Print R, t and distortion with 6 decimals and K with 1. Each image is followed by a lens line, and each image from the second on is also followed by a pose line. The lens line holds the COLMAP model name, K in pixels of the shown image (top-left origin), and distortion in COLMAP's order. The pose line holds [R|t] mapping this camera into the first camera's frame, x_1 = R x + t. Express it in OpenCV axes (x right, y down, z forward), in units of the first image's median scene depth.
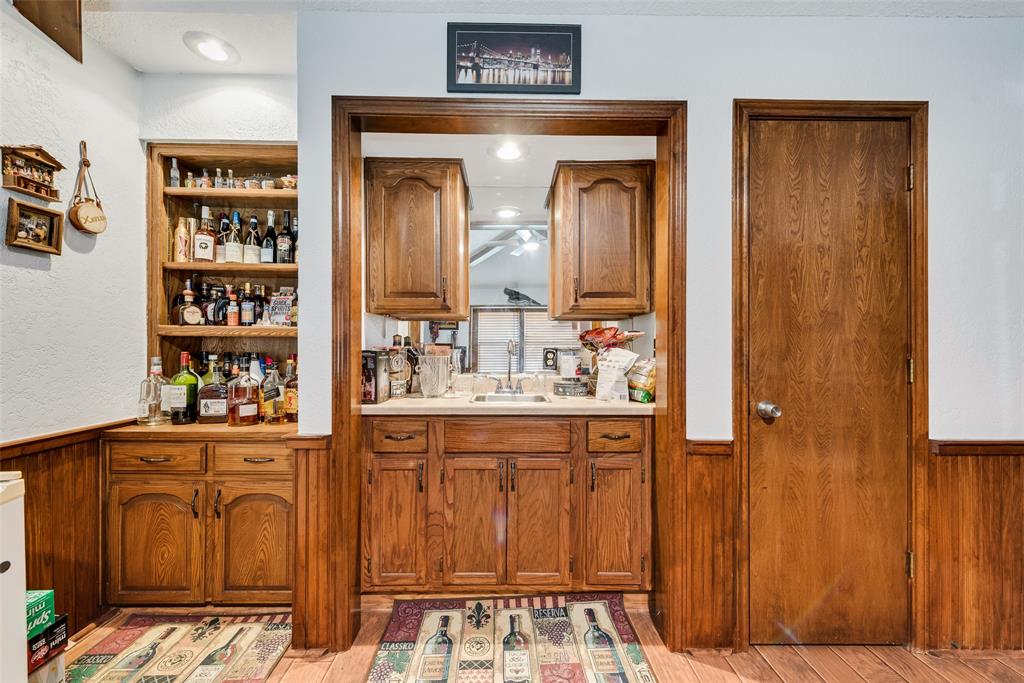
lens RADIAL K [[401.3, 0, 509.3], [0, 401.3, 347.2], [0, 0, 1]] dist [0.011260, -0.000305]
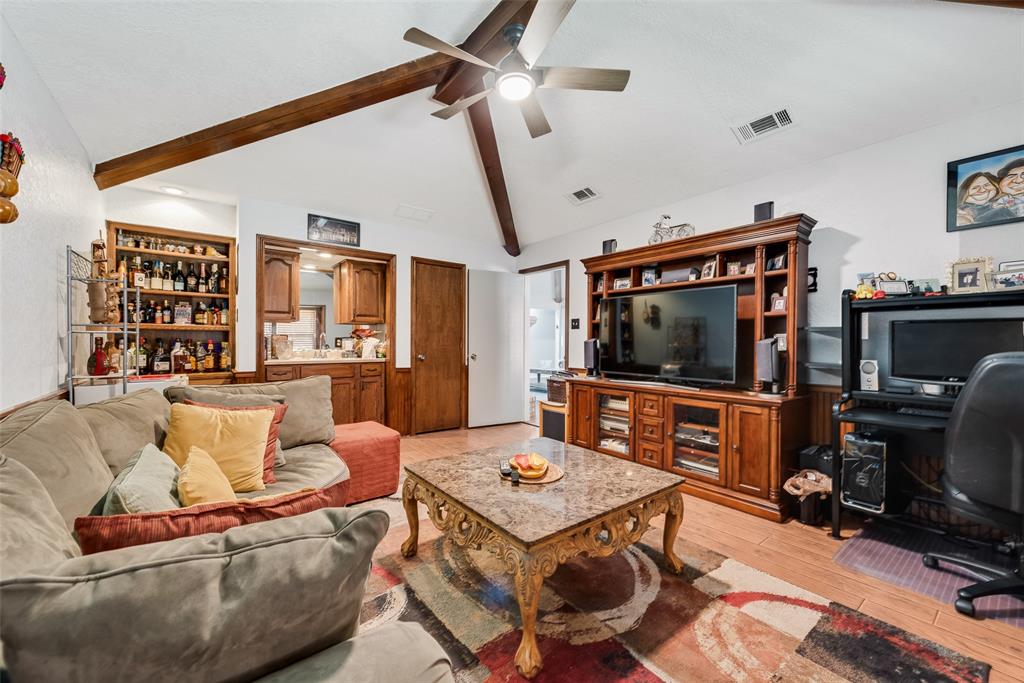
lens RADIAL K [[401.3, 0, 508.5], [0, 401.3, 343.4], [0, 0, 1]] dist [0.011260, -0.000305]
pose [[0.798596, 0.000278, 0.601867, -0.624991], [-0.003156, 0.999988, 0.003726, 0.029721], [-0.601859, -0.004875, 0.798587, -1.708519]]
